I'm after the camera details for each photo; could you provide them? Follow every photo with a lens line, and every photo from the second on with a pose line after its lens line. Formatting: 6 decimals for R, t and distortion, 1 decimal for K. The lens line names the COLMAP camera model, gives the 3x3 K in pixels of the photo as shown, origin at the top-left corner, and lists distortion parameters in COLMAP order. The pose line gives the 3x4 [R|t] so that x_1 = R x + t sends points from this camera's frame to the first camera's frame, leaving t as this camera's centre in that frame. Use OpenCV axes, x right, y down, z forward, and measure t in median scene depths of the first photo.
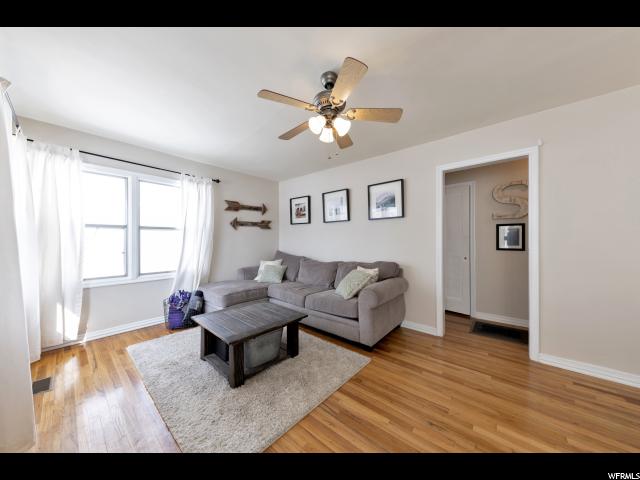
lens RADIAL K [[222.2, 0, 326.0], [0, 222.2, 238.9], [0, 0, 1]] dist [0.002250, 0.000045]
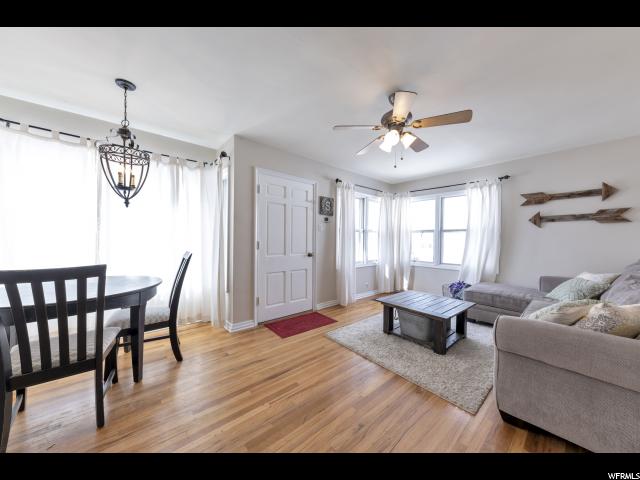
lens RADIAL K [[222.2, 0, 321.9], [0, 222.2, 240.1], [0, 0, 1]] dist [0.002250, 0.000045]
pose [[-0.167263, 0.005955, -0.985894, 0.558010], [0.000900, 0.999982, 0.005888, -0.000735], [0.985912, 0.000098, -0.167265, 0.378953]]
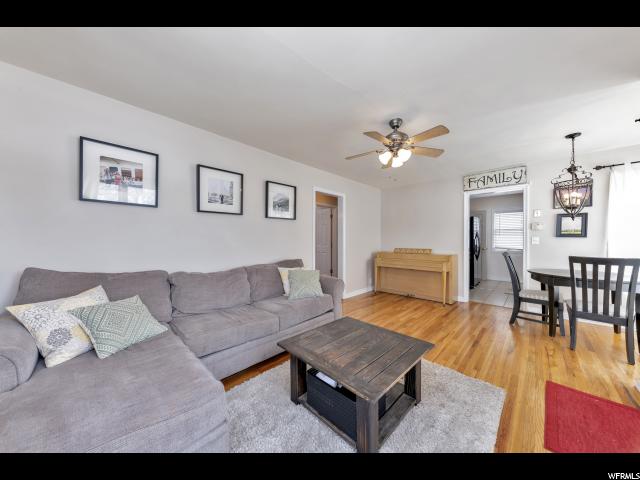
lens RADIAL K [[222.2, 0, 324.1], [0, 222.2, 238.6], [0, 0, 1]] dist [0.002250, 0.000045]
pose [[0.045823, -0.007260, 0.998923, -0.651883], [-0.023172, 0.999697, 0.008328, -0.010954], [-0.998681, -0.023528, 0.045641, 0.643223]]
